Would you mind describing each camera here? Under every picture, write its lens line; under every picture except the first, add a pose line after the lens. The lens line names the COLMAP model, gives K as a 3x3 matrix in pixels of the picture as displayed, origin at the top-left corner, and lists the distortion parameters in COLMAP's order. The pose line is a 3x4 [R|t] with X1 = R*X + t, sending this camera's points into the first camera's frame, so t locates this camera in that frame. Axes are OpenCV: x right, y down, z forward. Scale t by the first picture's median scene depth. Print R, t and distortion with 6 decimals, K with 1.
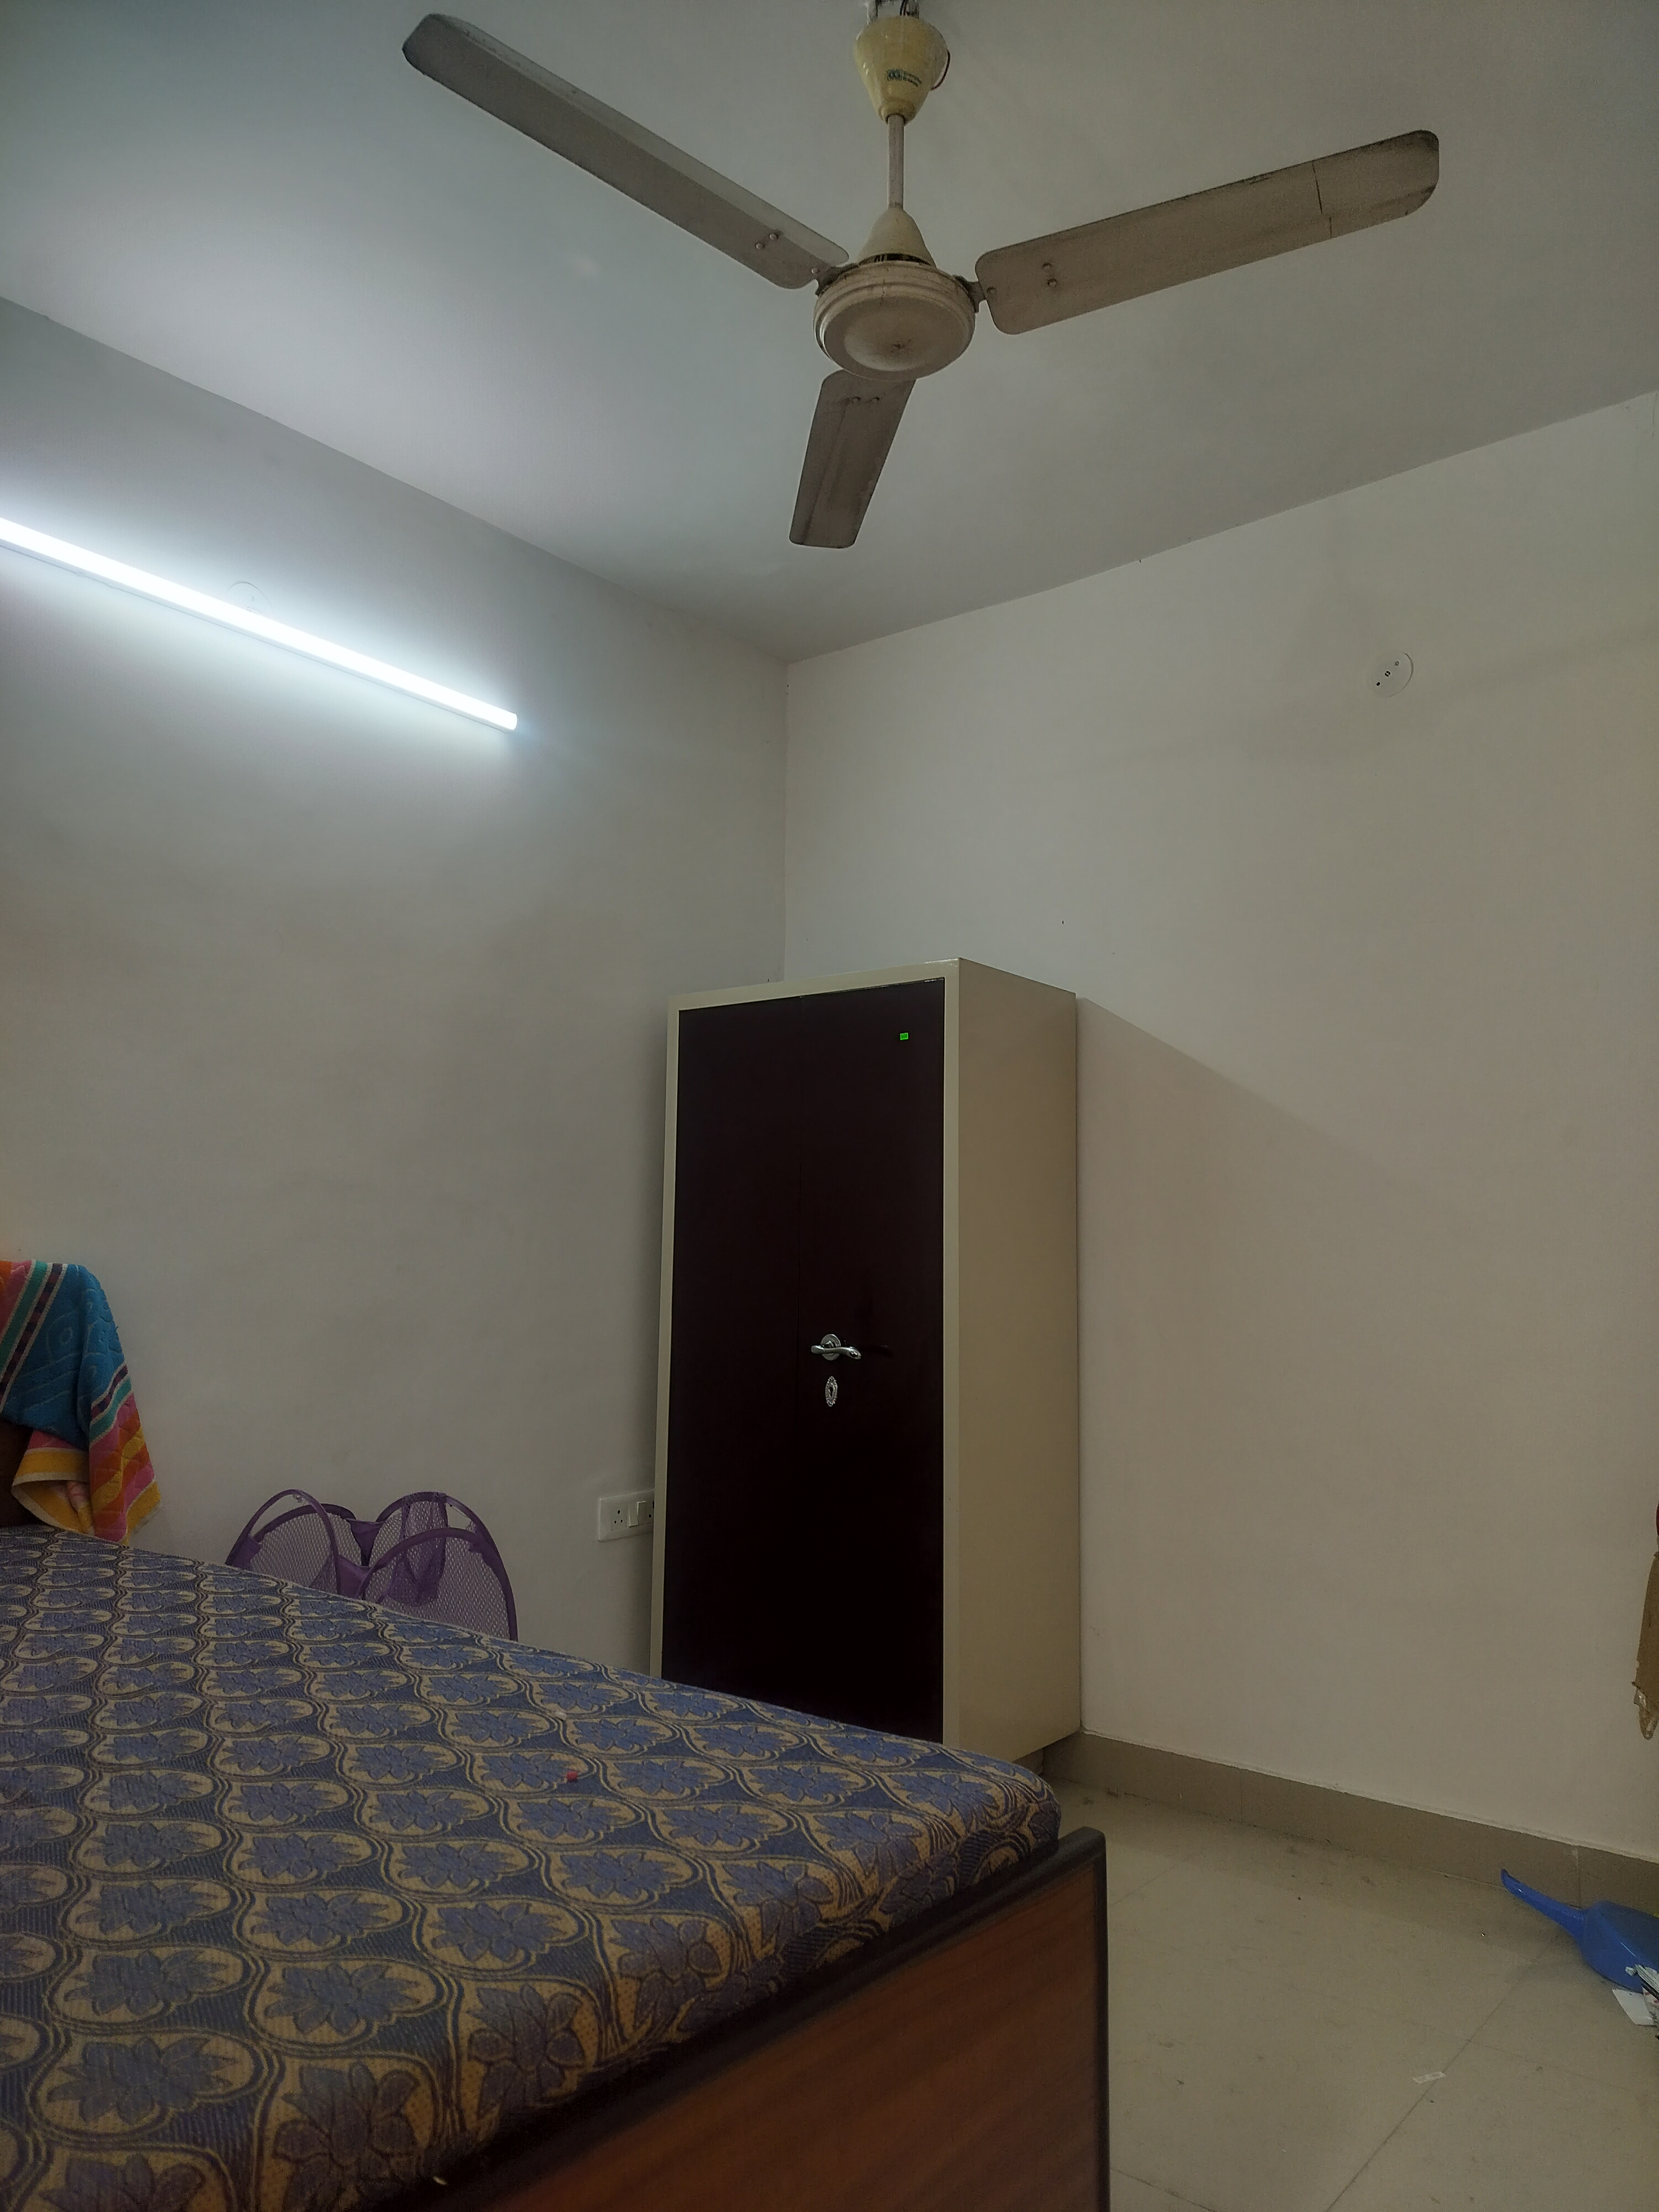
lens RADIAL K [[1529.6, 0, 822.9], [0, 1529.6, 1112.1], [0, 0, 1]] dist [0.008118, -0.009040]
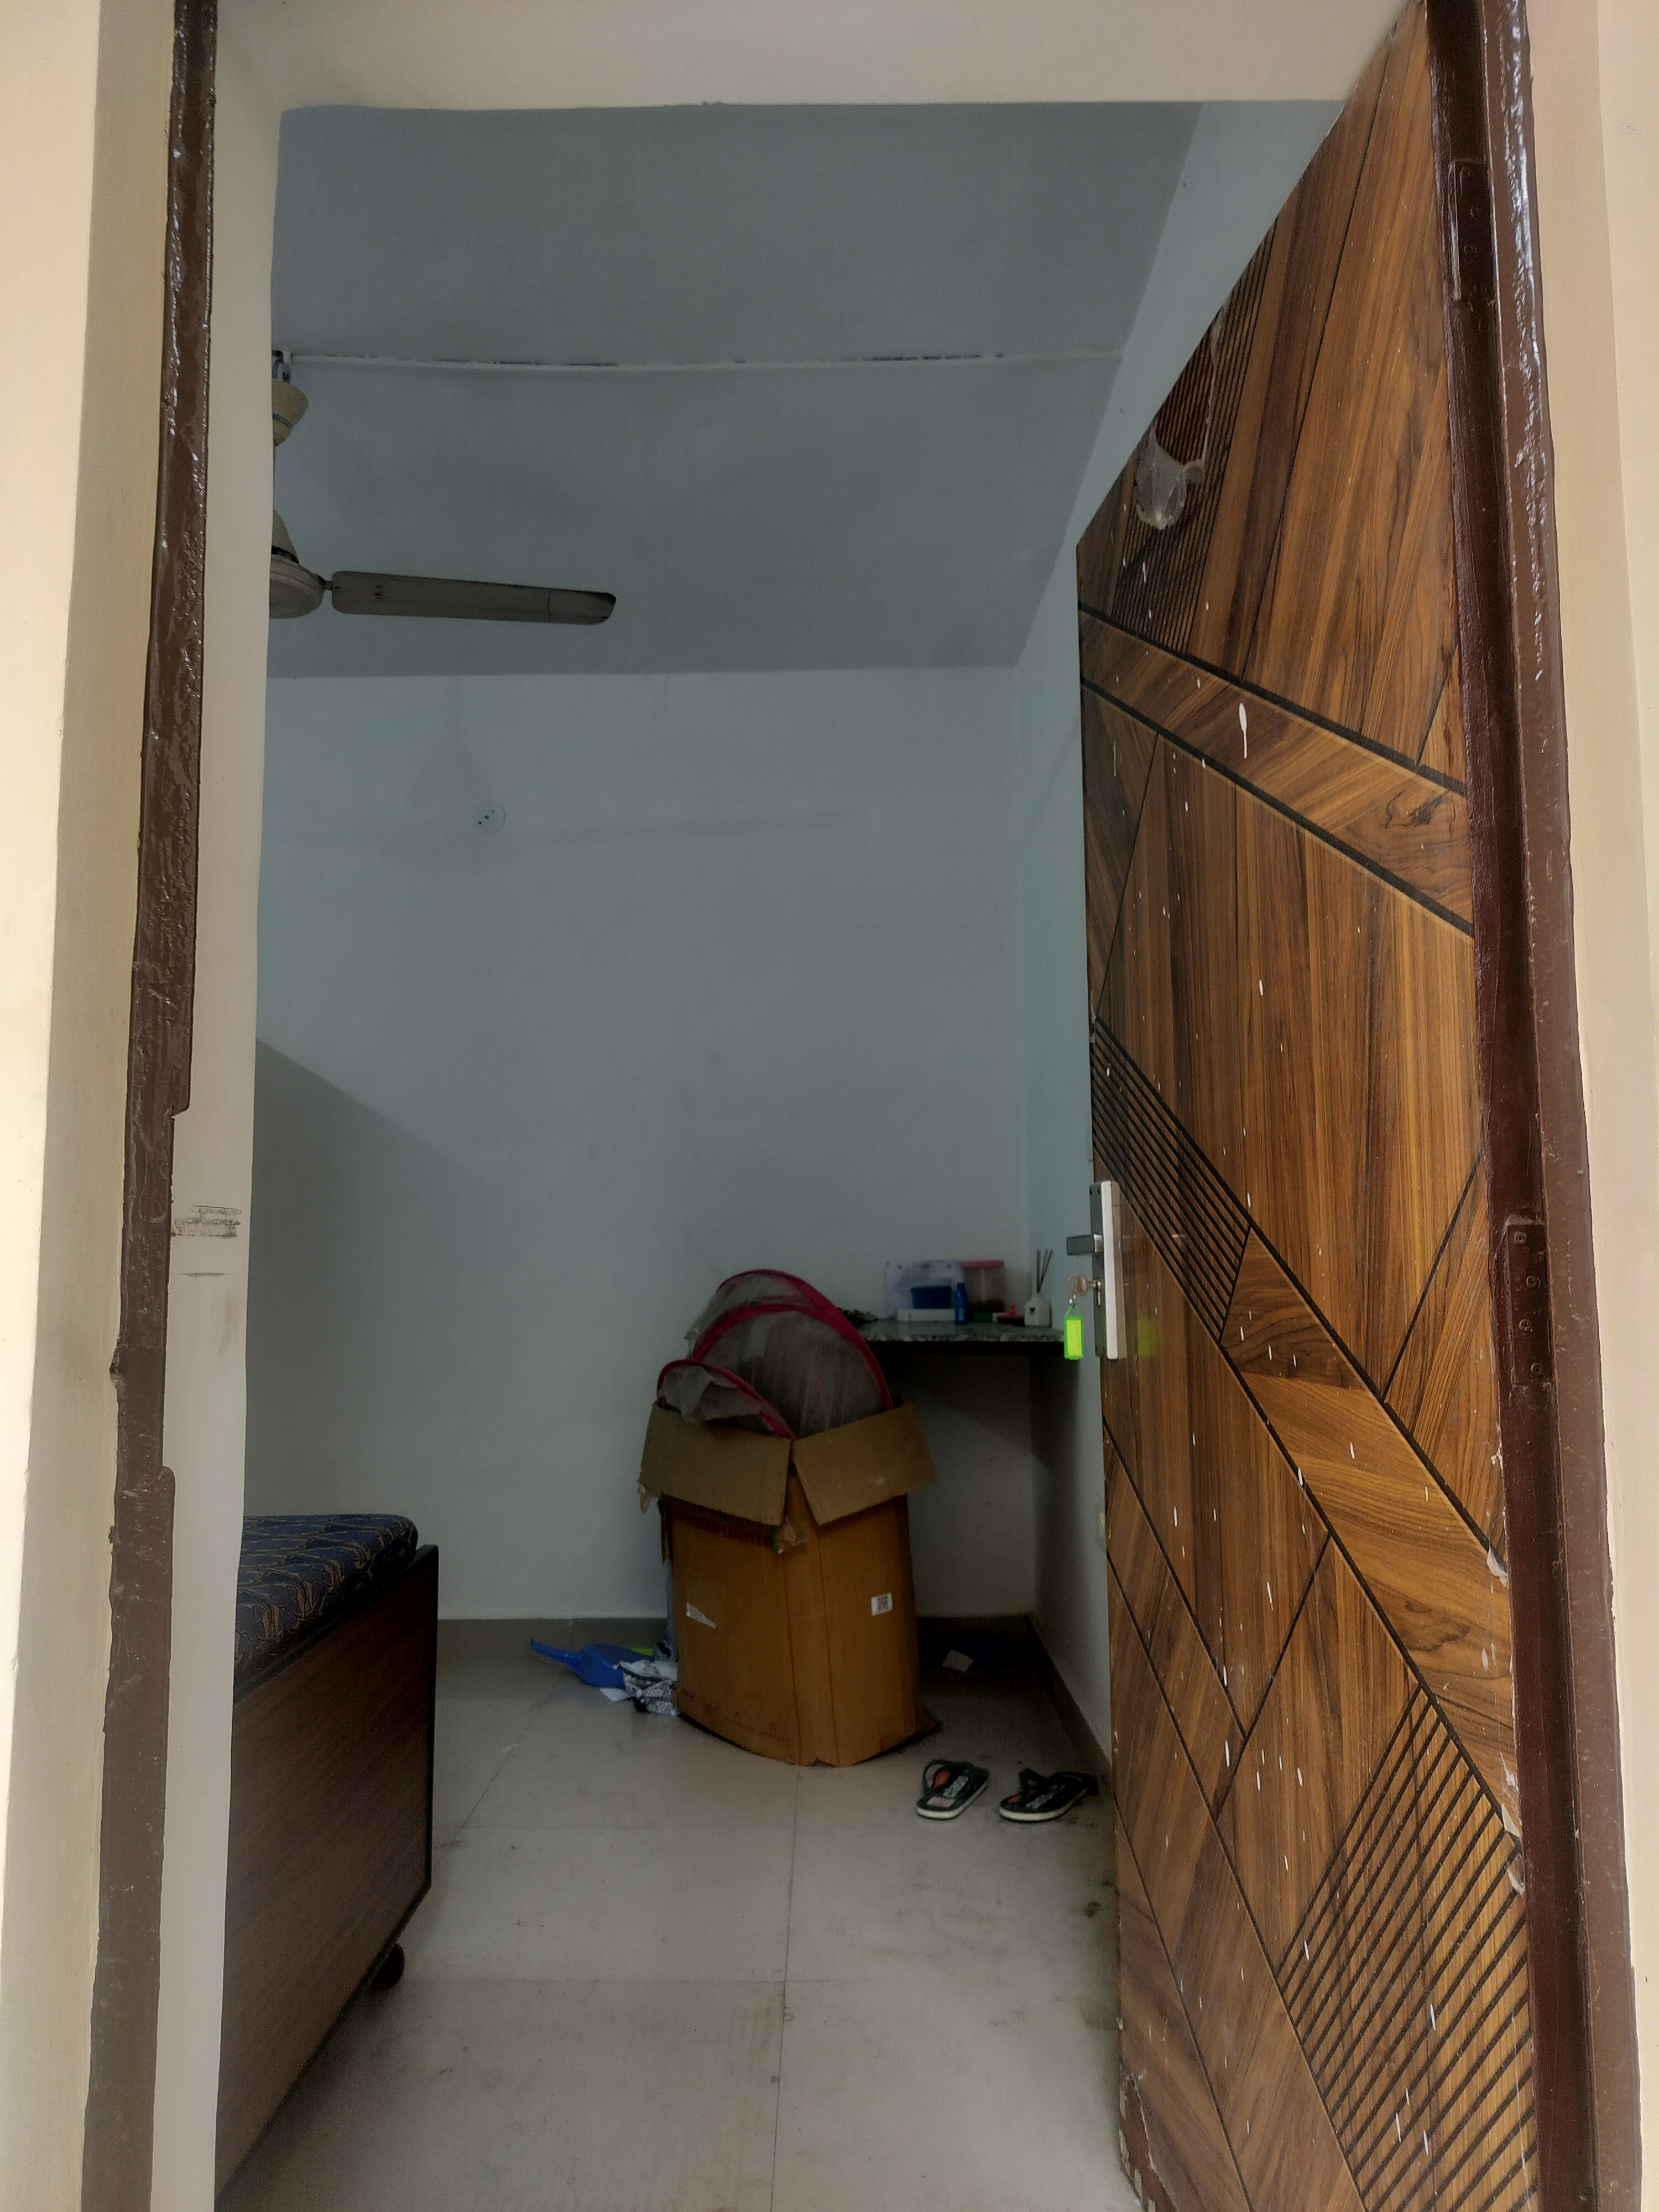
lens RADIAL K [[1529.6, 0, 830.5], [0, 1529.6, 1095.9], [0, 0, 1]] dist [0.008118, -0.009040]
pose [[0.770481, 0.060030, 0.634630, -0.436134], [-0.059398, 0.997986, -0.022287, -0.034598], [-0.634689, -0.020524, 0.772495, -0.470778]]
